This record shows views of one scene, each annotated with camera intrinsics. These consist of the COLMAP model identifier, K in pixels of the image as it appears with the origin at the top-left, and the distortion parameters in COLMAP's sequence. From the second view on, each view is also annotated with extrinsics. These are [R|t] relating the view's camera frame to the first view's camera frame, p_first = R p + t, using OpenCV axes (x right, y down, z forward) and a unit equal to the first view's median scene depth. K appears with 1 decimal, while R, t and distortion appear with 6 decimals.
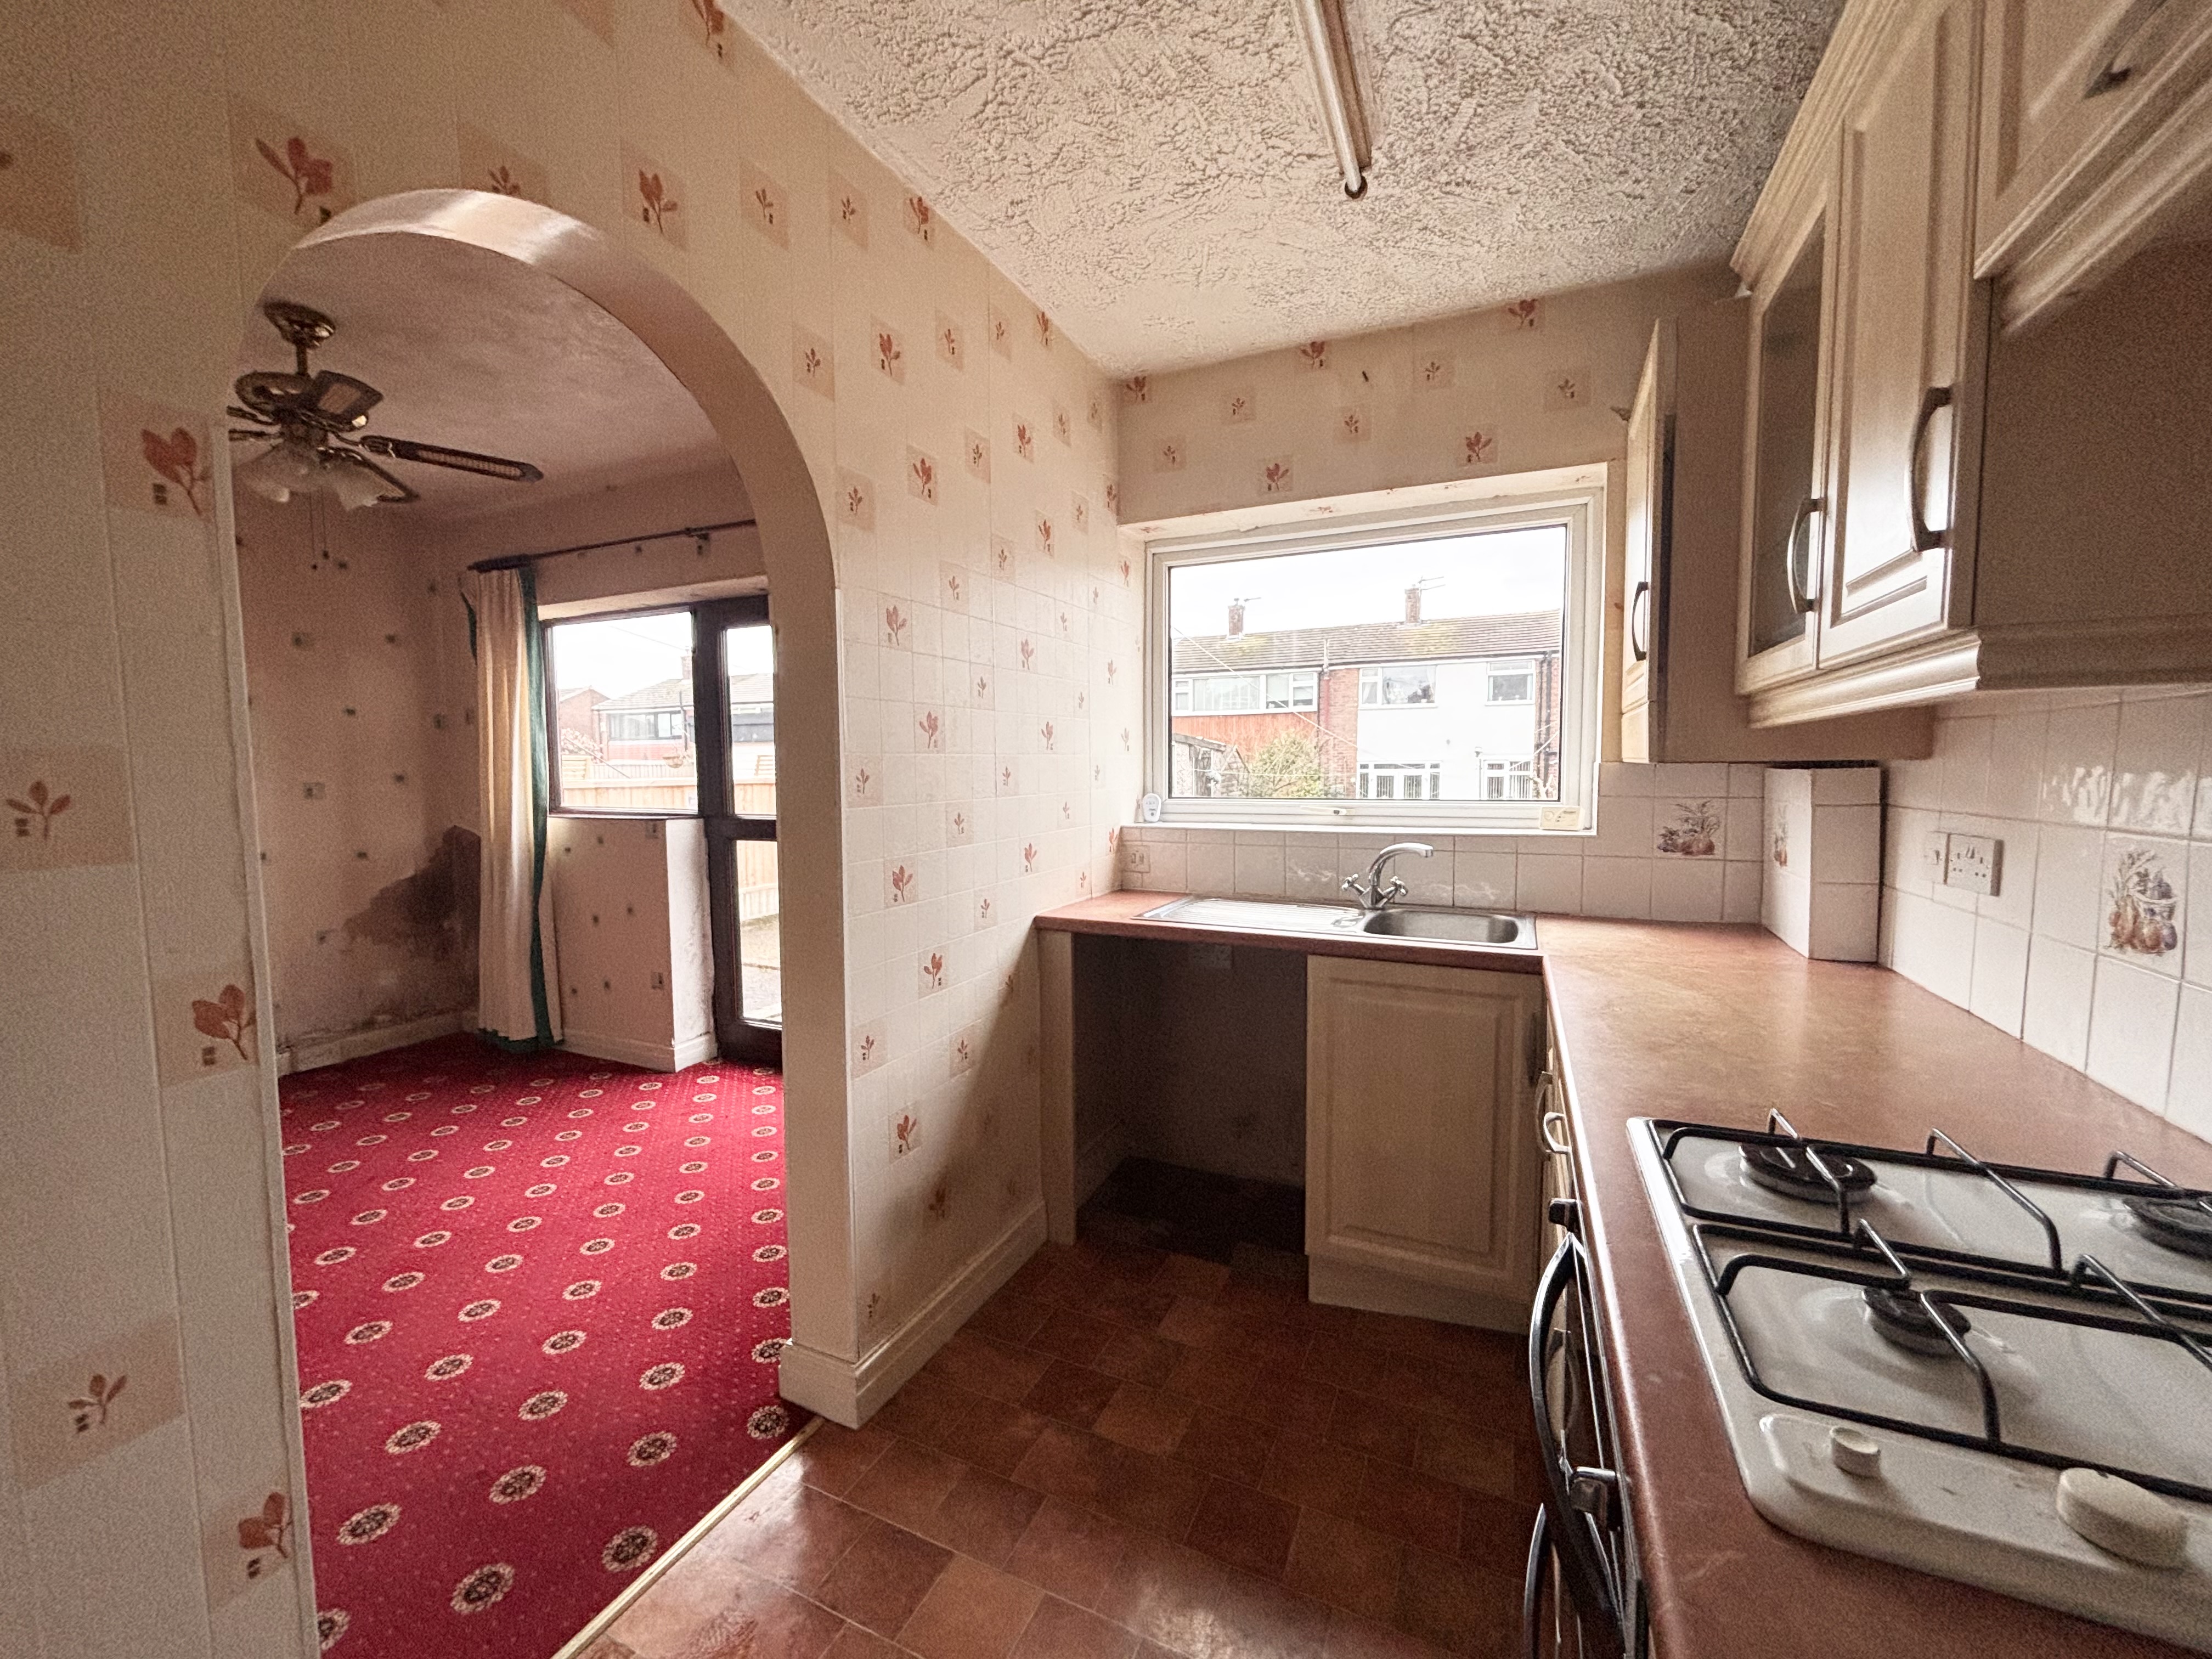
lens RADIAL K [[893.7, 0, 1094.9], [0, 893.7, 831.3], [0, 0, 1]] dist [-0.000129, 0.000672]
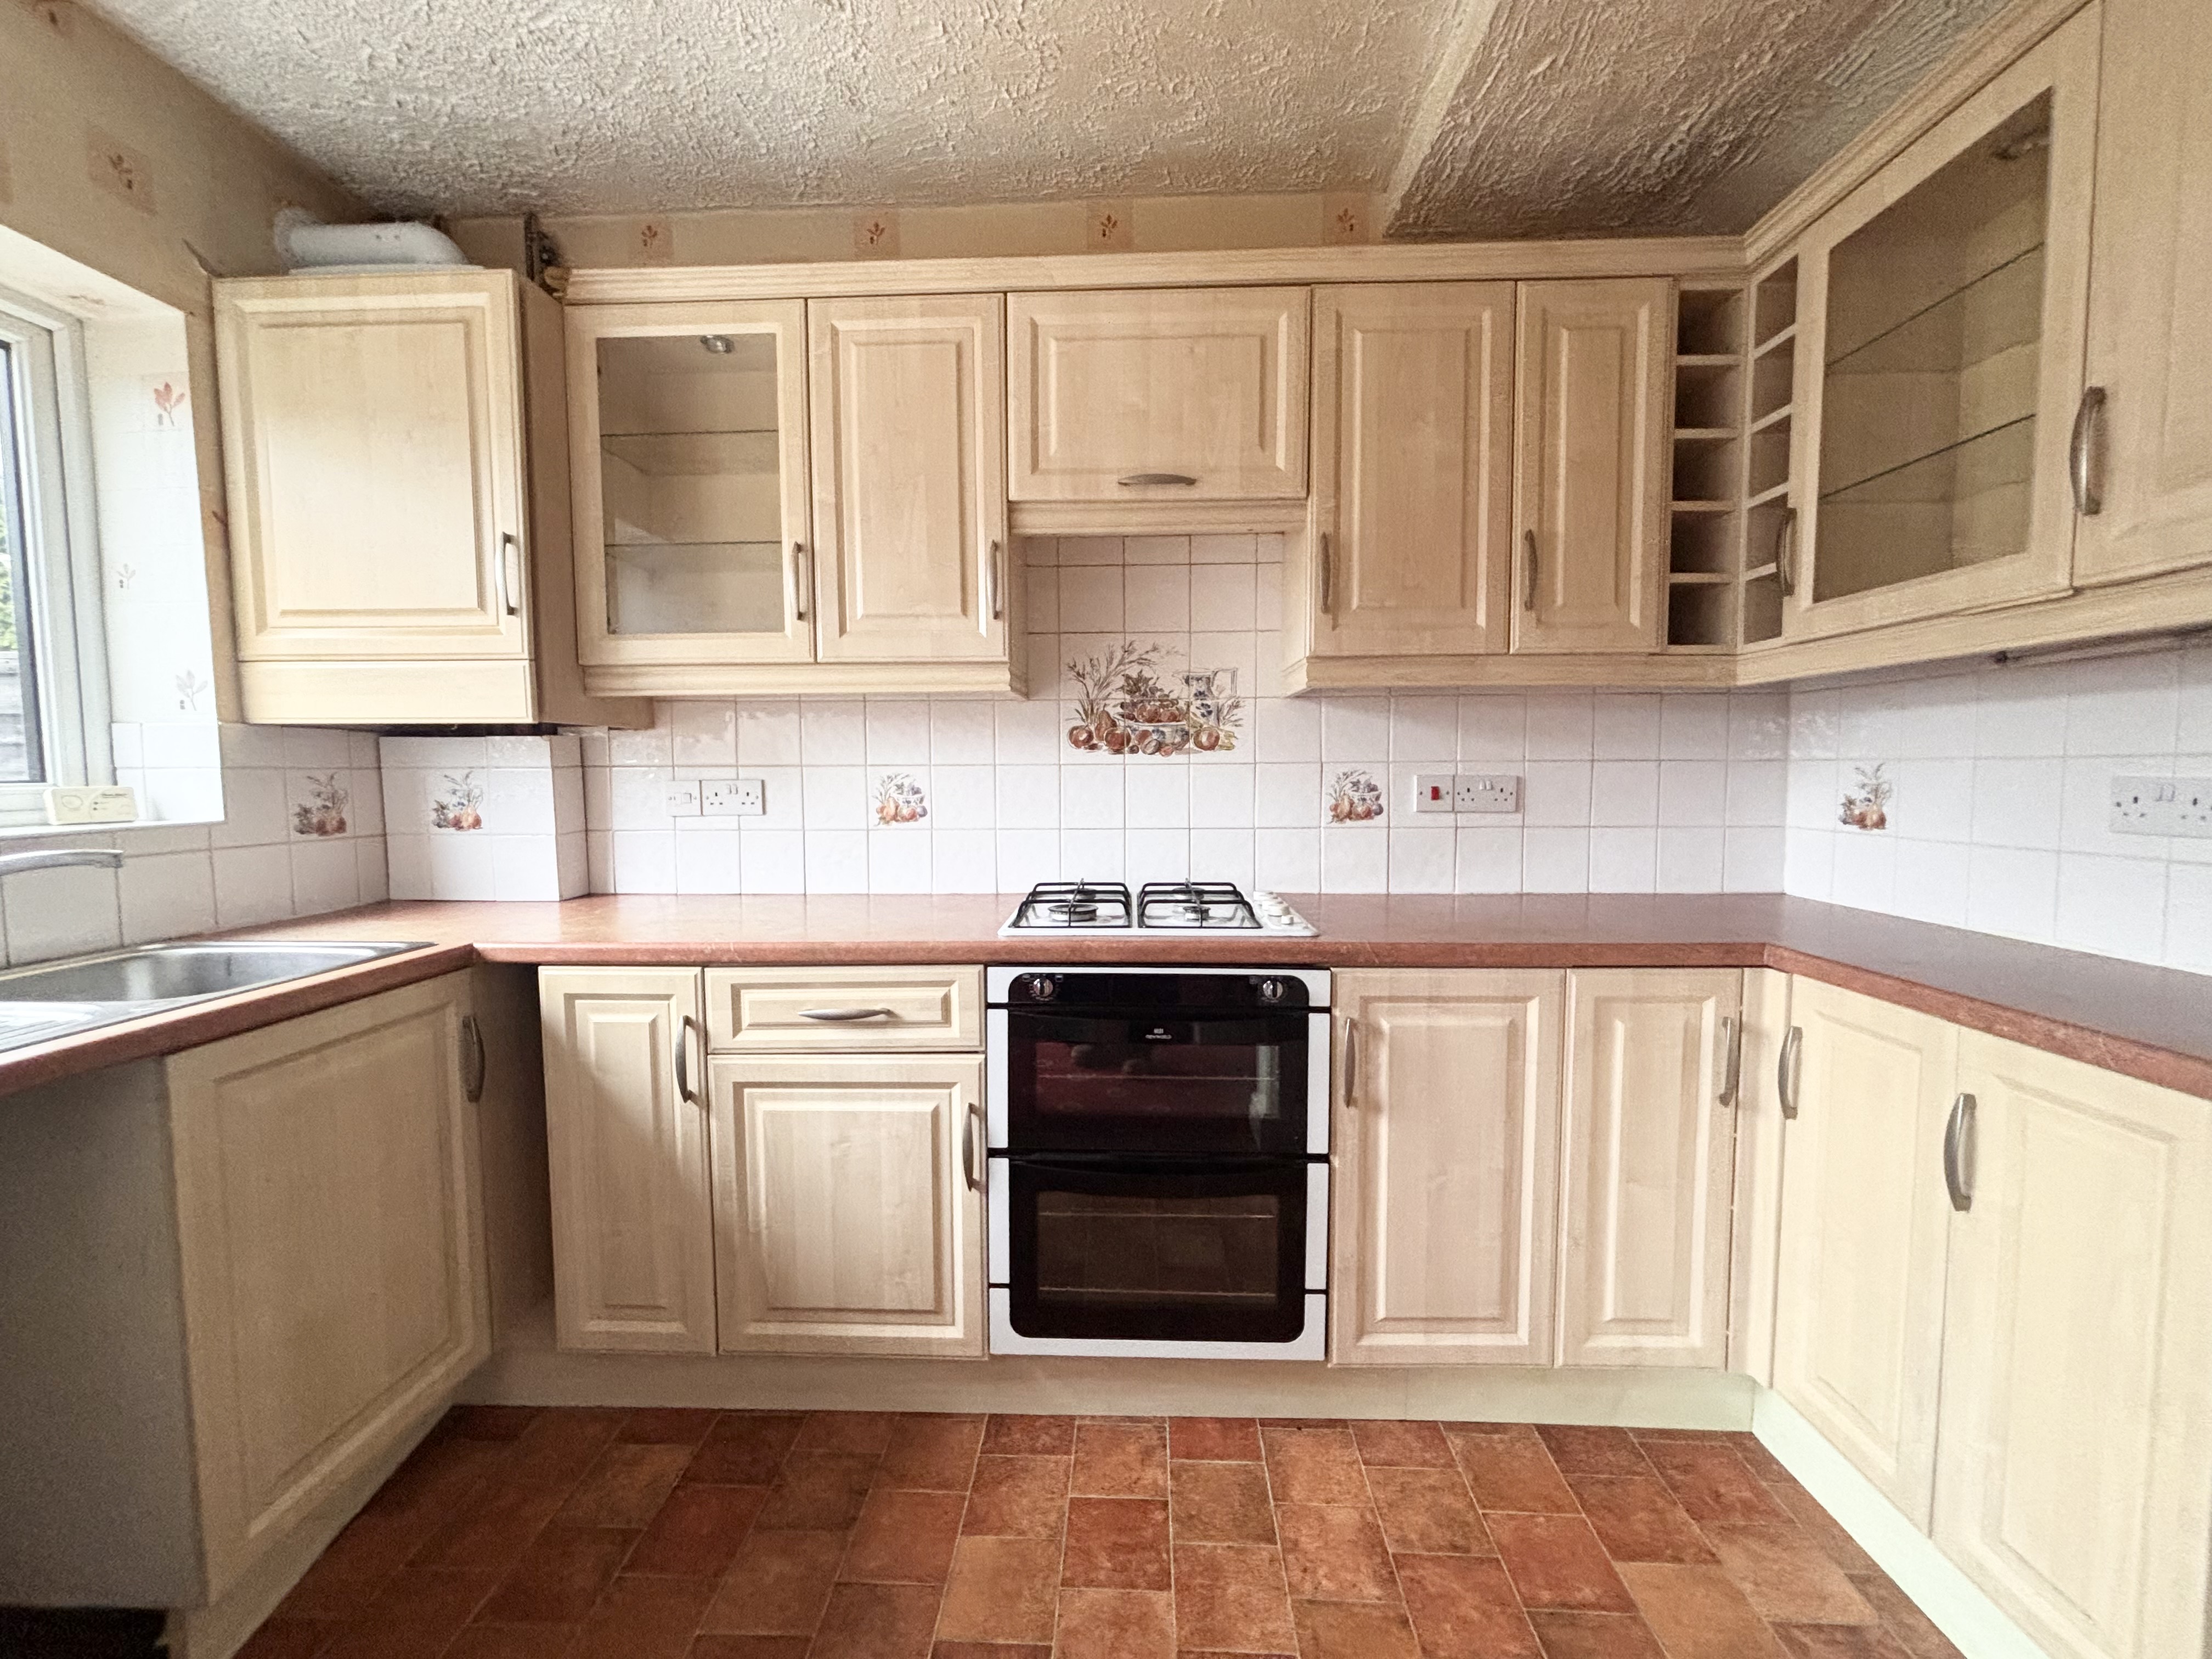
lens RADIAL K [[893.7, 0, 1109.3], [0, 893.7, 831.6], [0, 0, 1]] dist [-0.000129, 0.000672]
pose [[-0.388352, -0.054077, 0.919923, -0.270008], [0.076026, 0.992993, 0.090467, 0.001737], [-0.918370, 0.105071, -0.381520, 0.401978]]
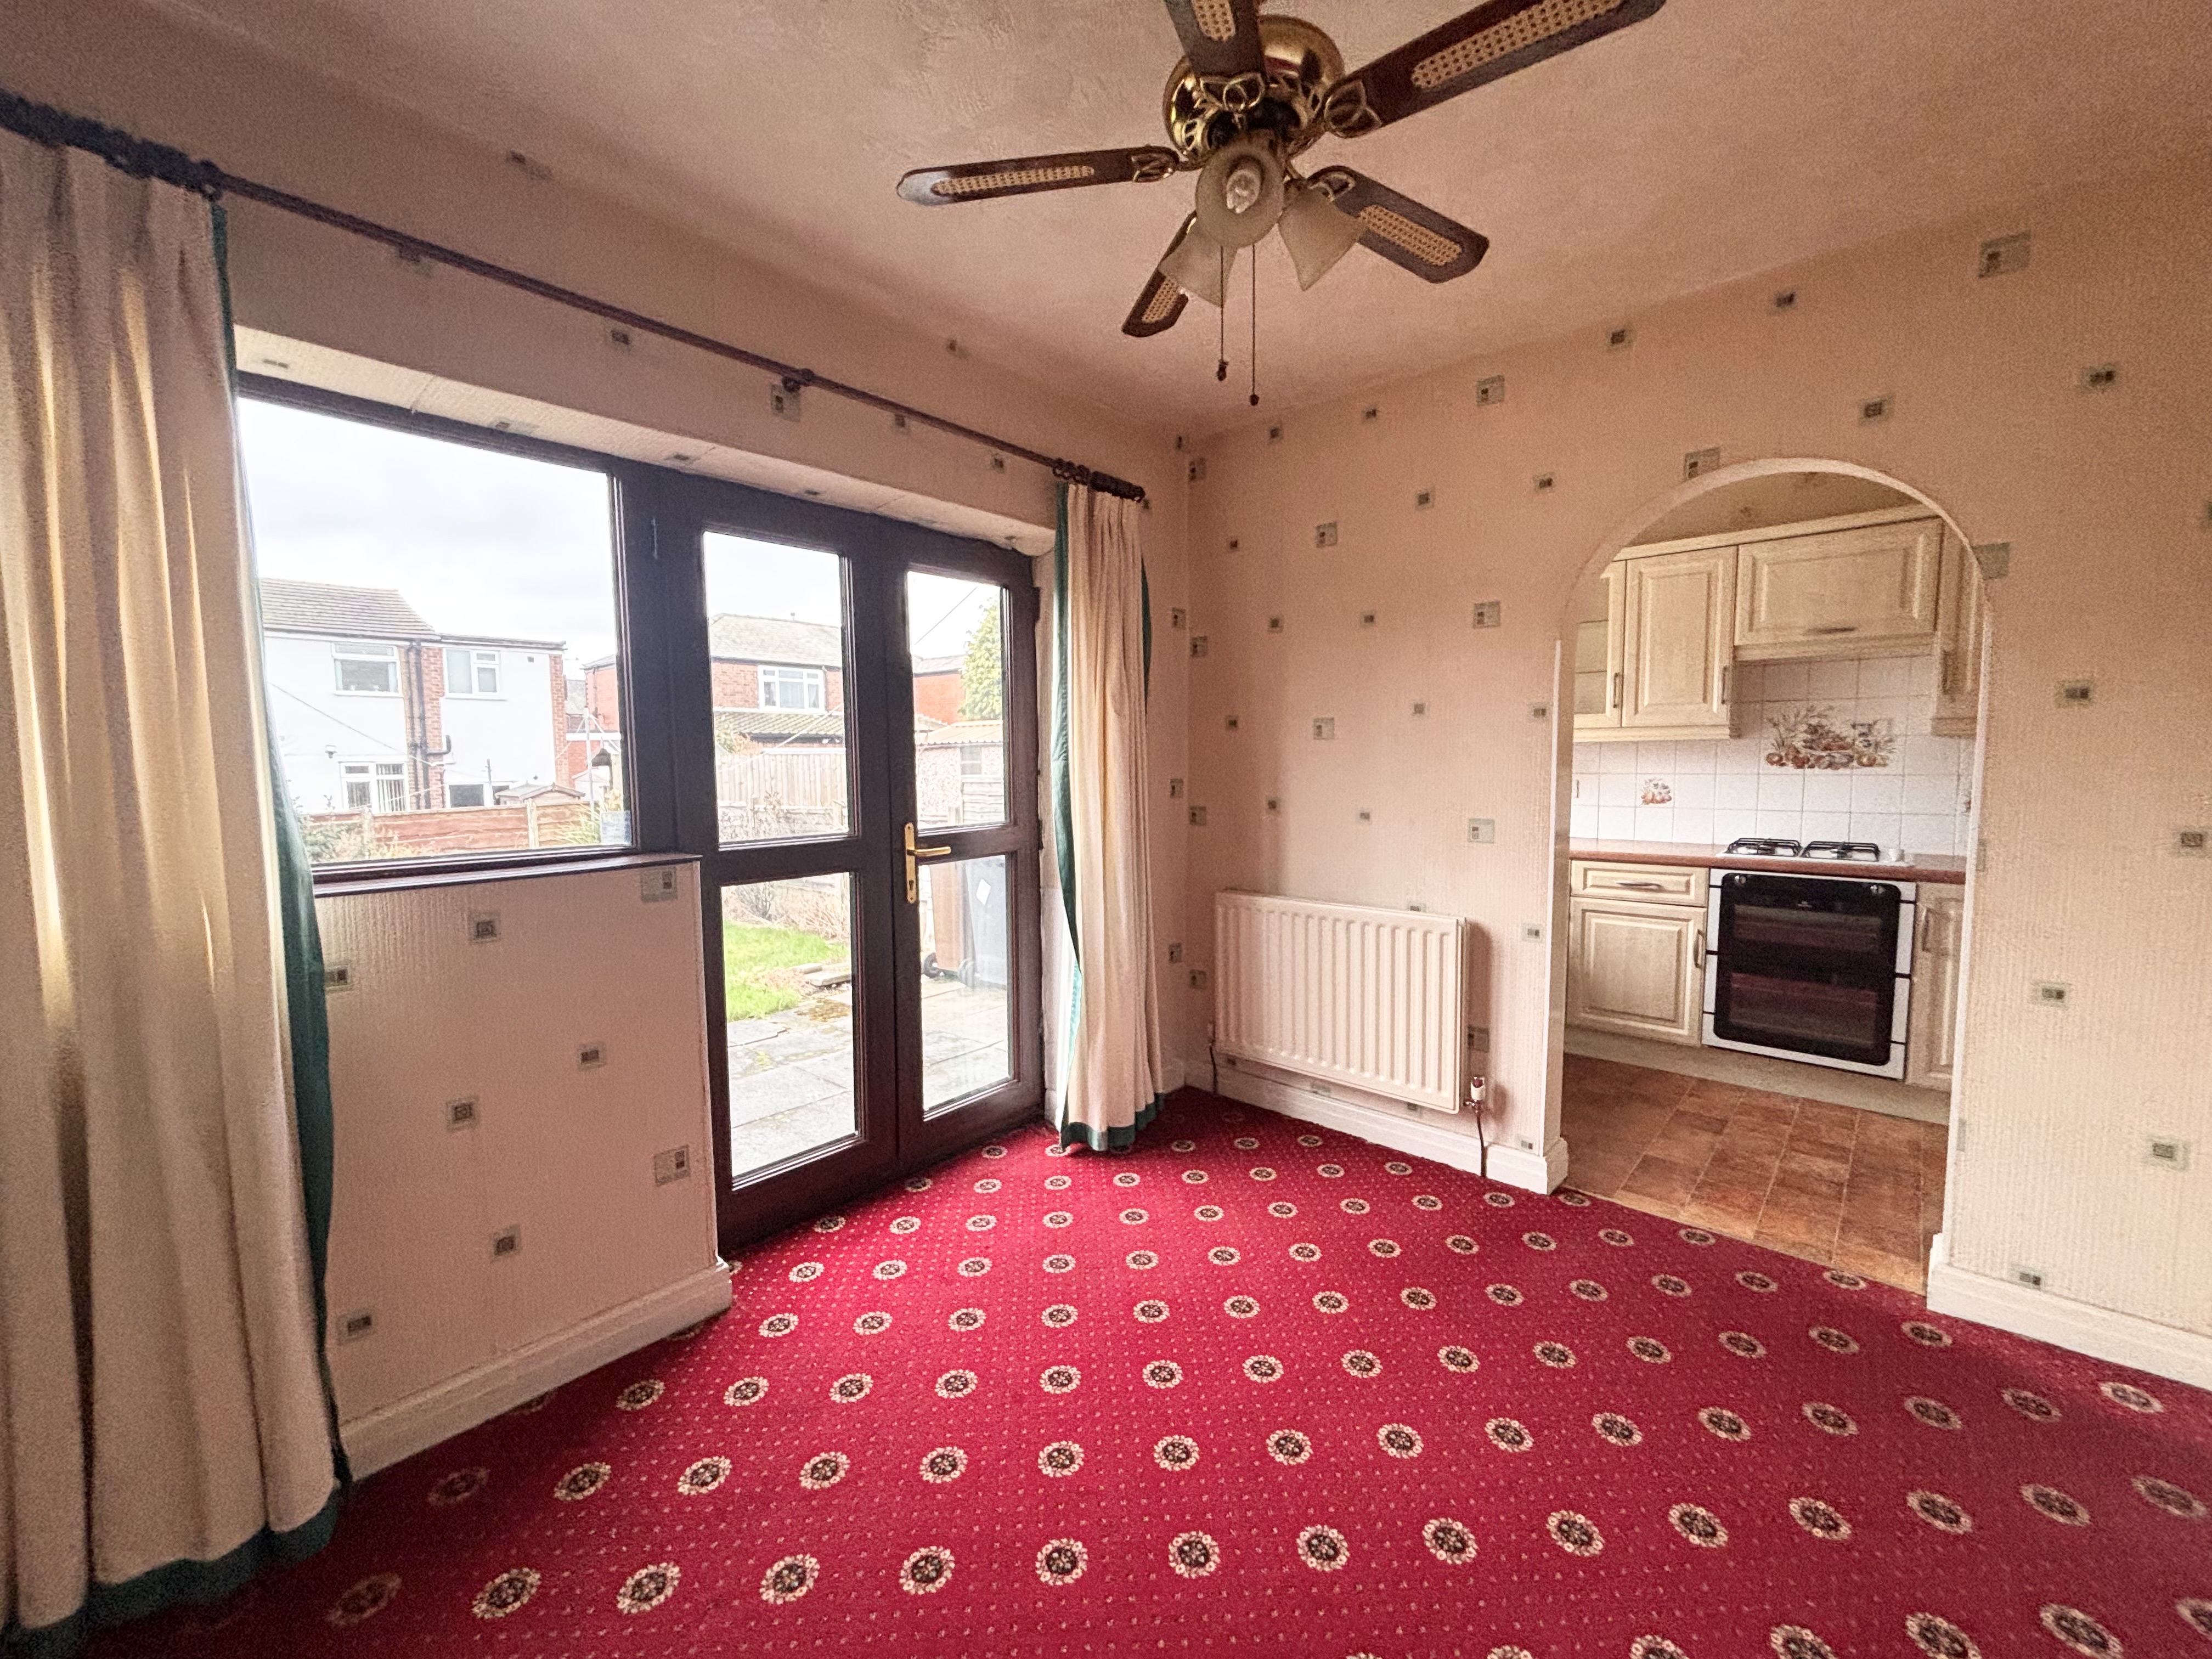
lens RADIAL K [[893.7, 0, 1107.2], [0, 893.7, 824.5], [0, 0, 1]] dist [-0.000129, 0.000672]
pose [[0.296680, -0.066864, 0.952633, -0.984655], [0.077352, 0.995951, 0.045814, -0.042022], [-0.951839, 0.060096, 0.300651, 0.632835]]
